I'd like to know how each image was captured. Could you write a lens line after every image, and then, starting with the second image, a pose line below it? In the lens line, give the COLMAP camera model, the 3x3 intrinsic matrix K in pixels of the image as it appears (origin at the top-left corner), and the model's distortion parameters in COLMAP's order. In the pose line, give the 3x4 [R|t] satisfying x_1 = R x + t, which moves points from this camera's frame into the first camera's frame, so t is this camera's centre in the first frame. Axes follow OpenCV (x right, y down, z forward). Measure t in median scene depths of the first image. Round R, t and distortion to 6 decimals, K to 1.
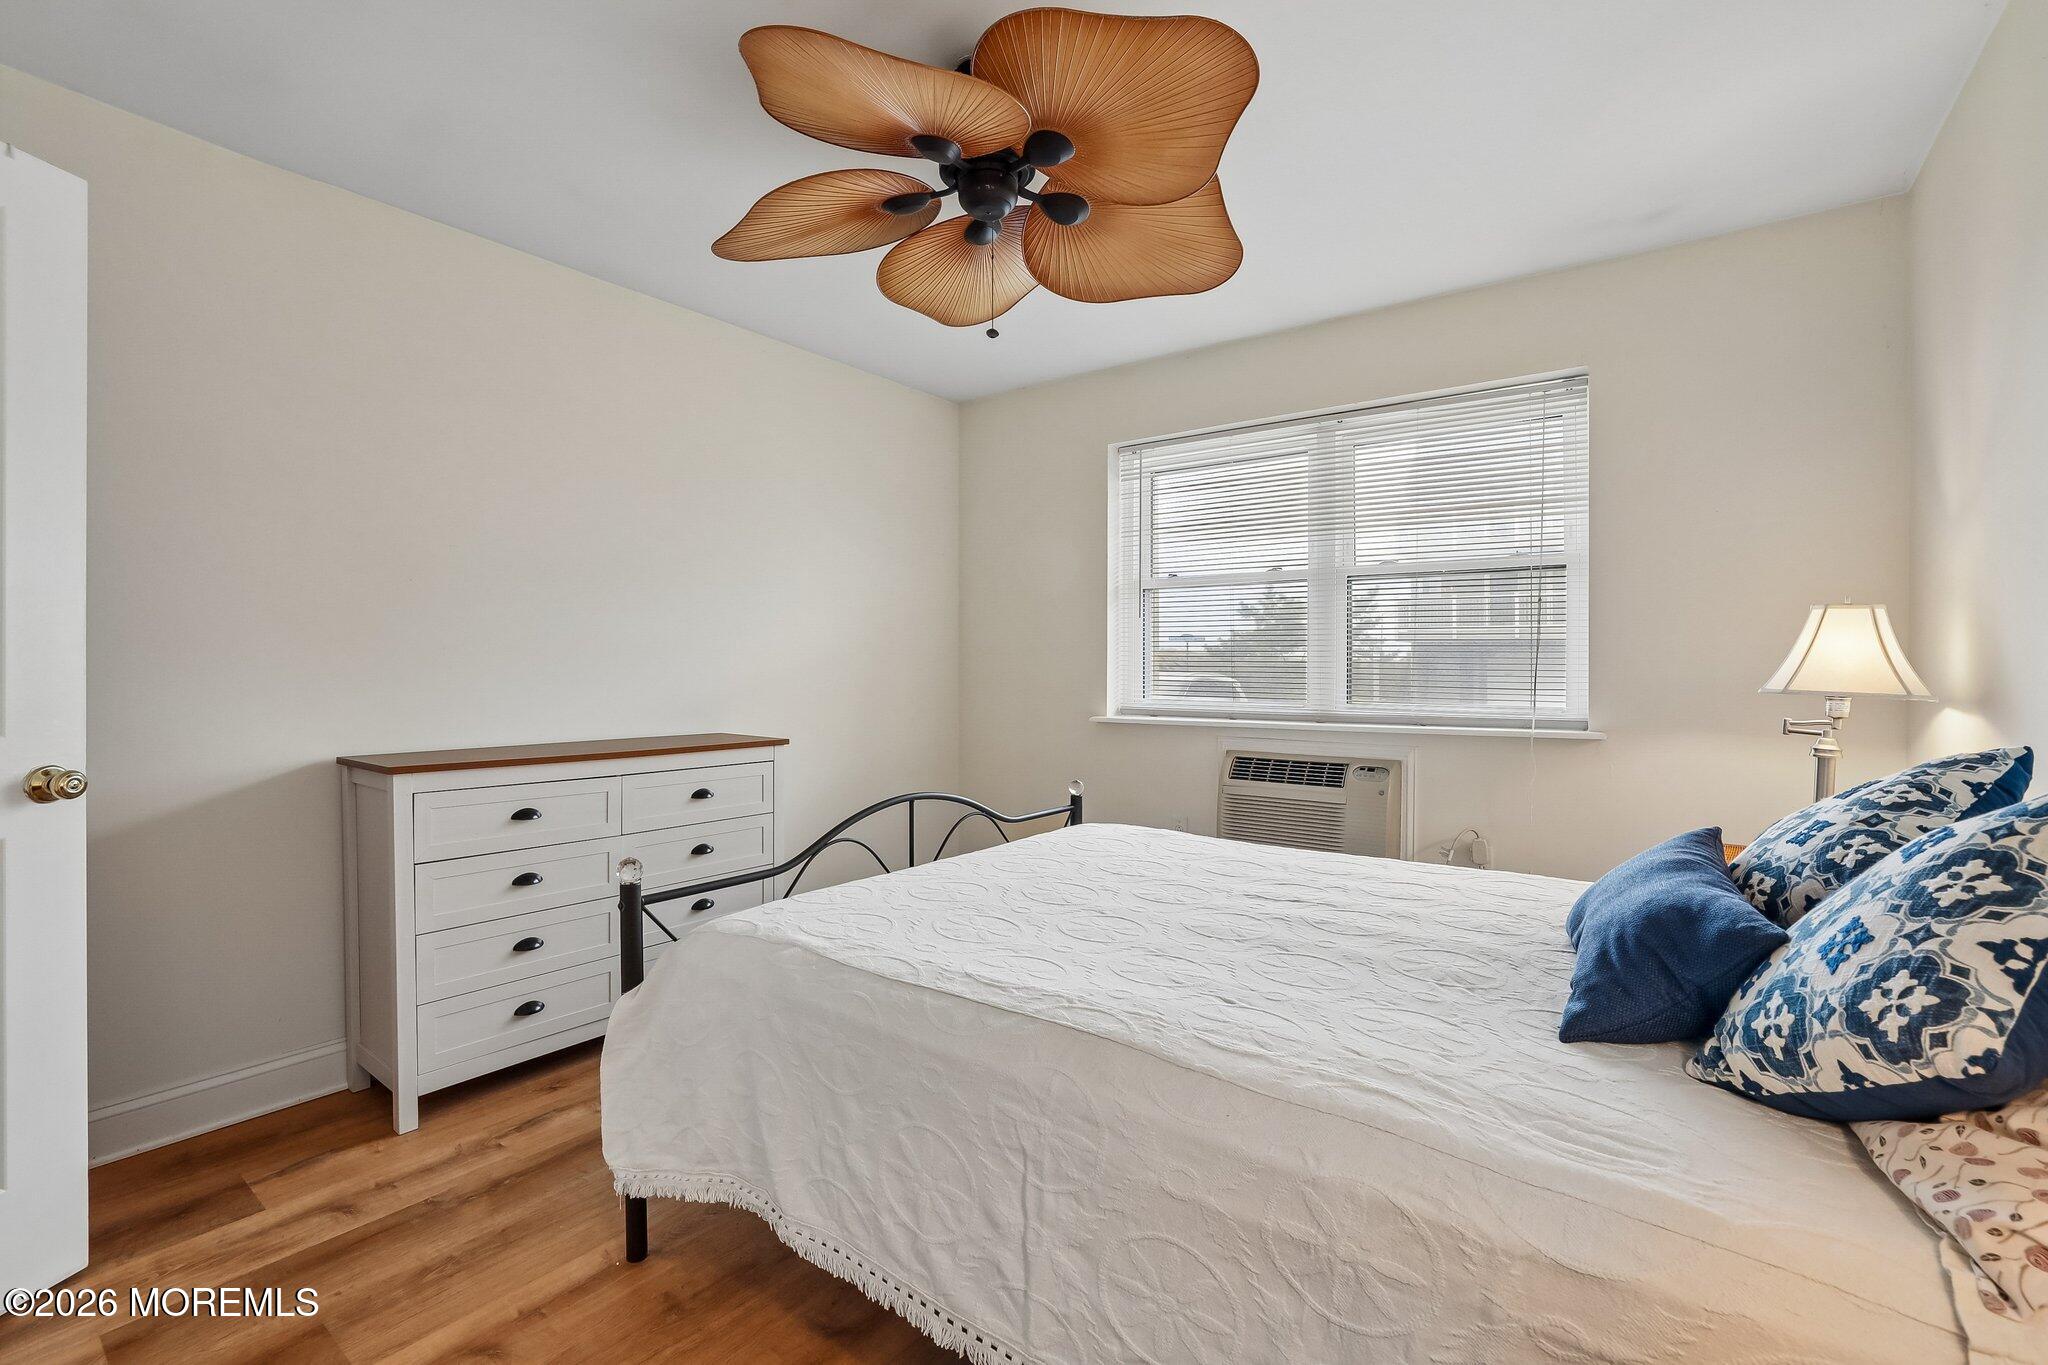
lens RADIAL K [[884.8, 0, 1022.7], [0, 884.8, 676.2], [0, 0, 1]] dist [-0.043446, 0.014522]
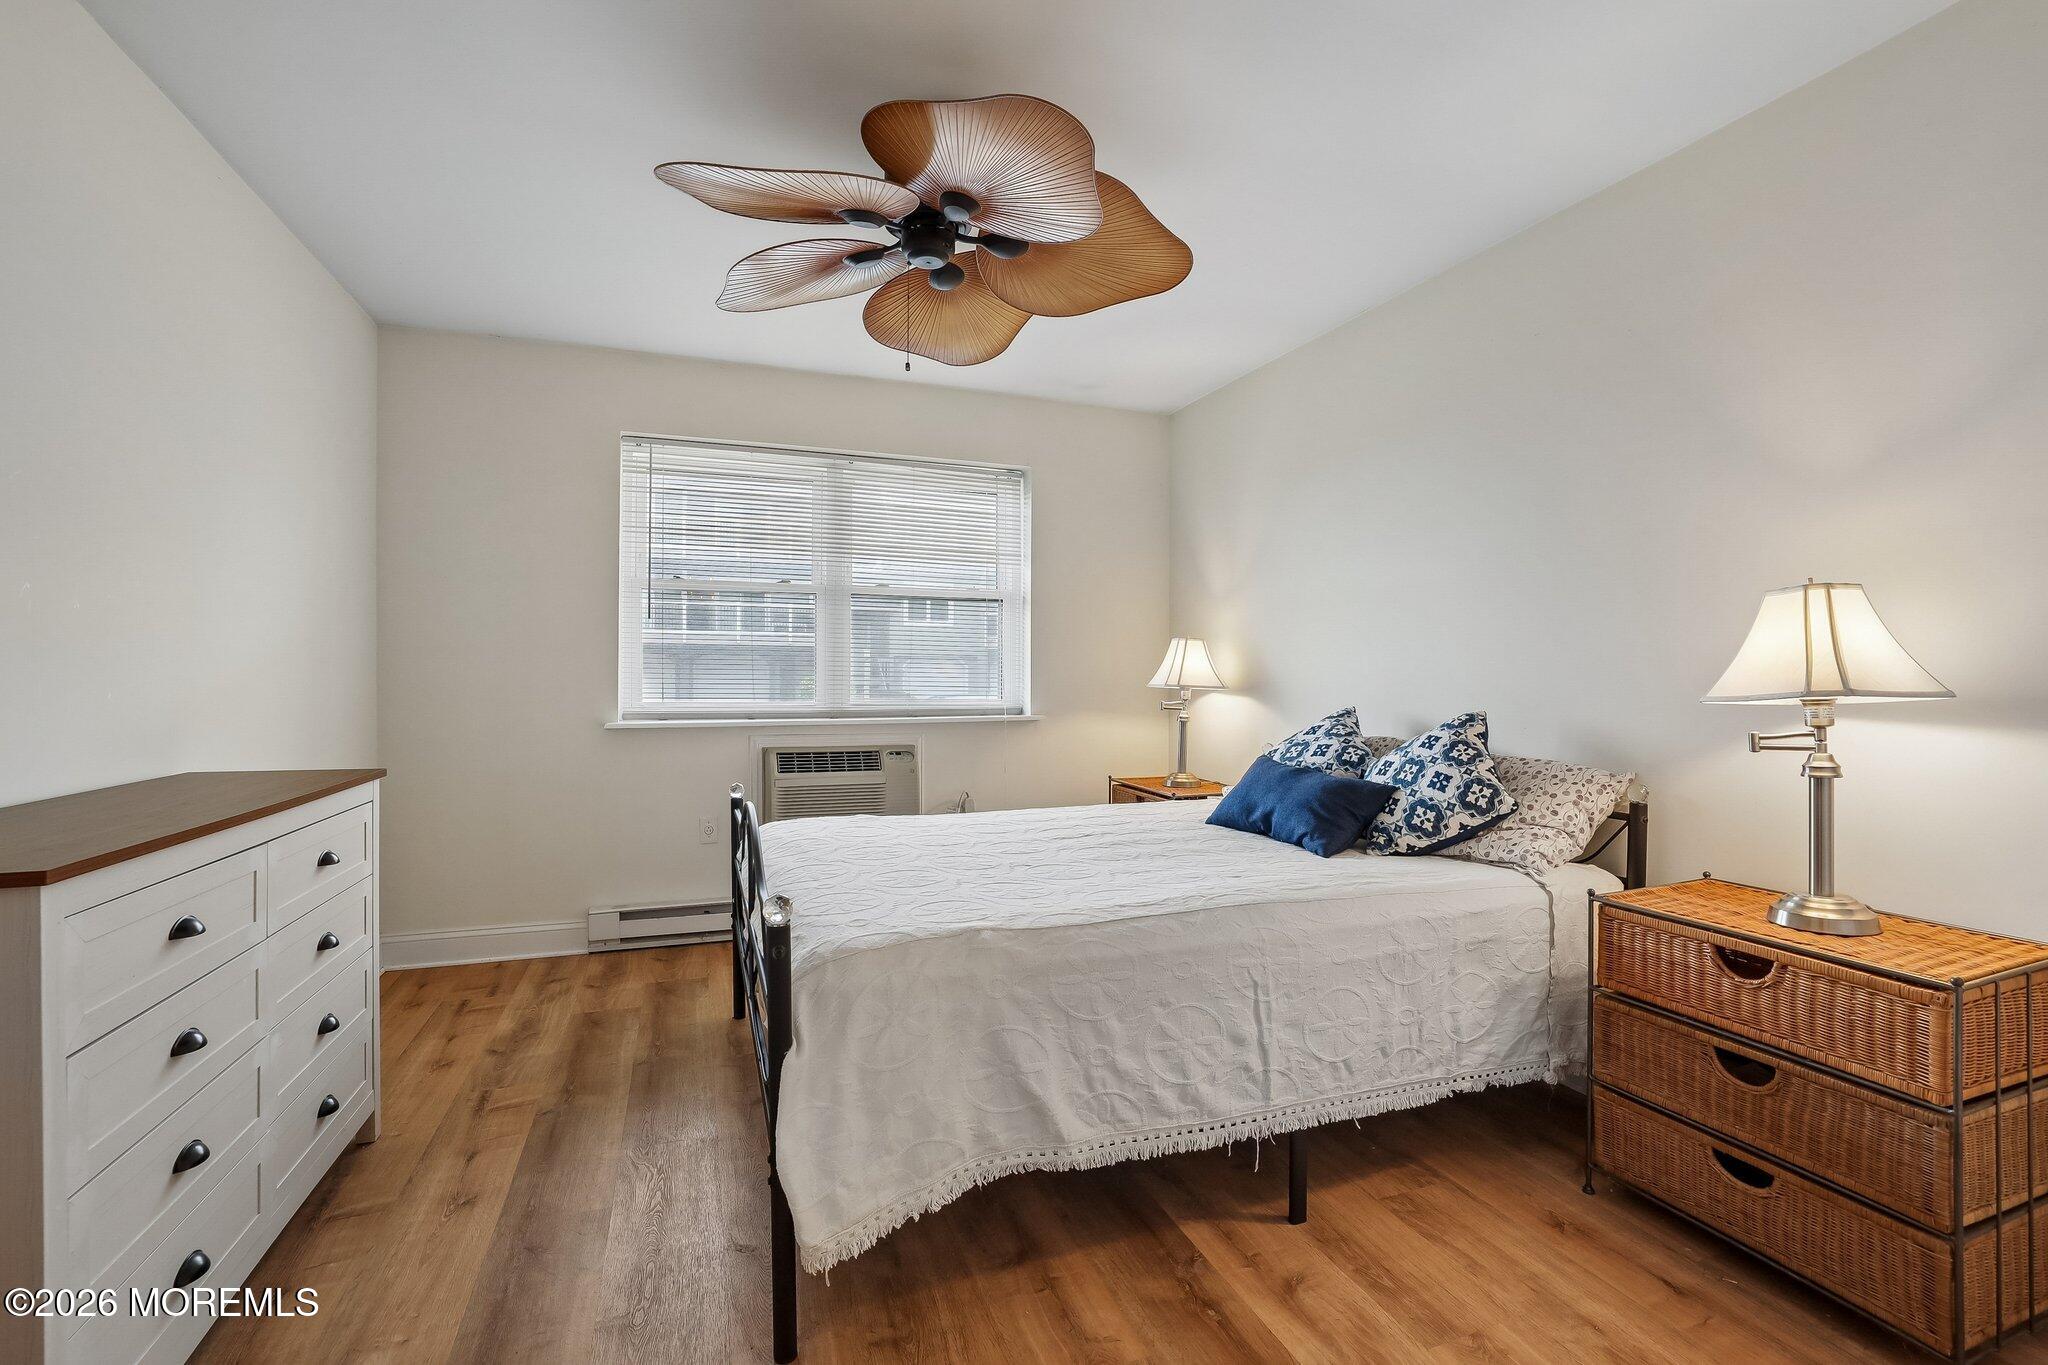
lens RADIAL K [[884.8, 0, 1011.4], [0, 884.8, 676.3], [0, 0, 1]] dist [-0.043446, 0.014522]
pose [[0.547709, -0.002593, 0.836665, -1.218145], [0.003372, 0.999994, 0.000892, -0.006209], [-0.836662, 0.002333, 0.547715, 0.399253]]
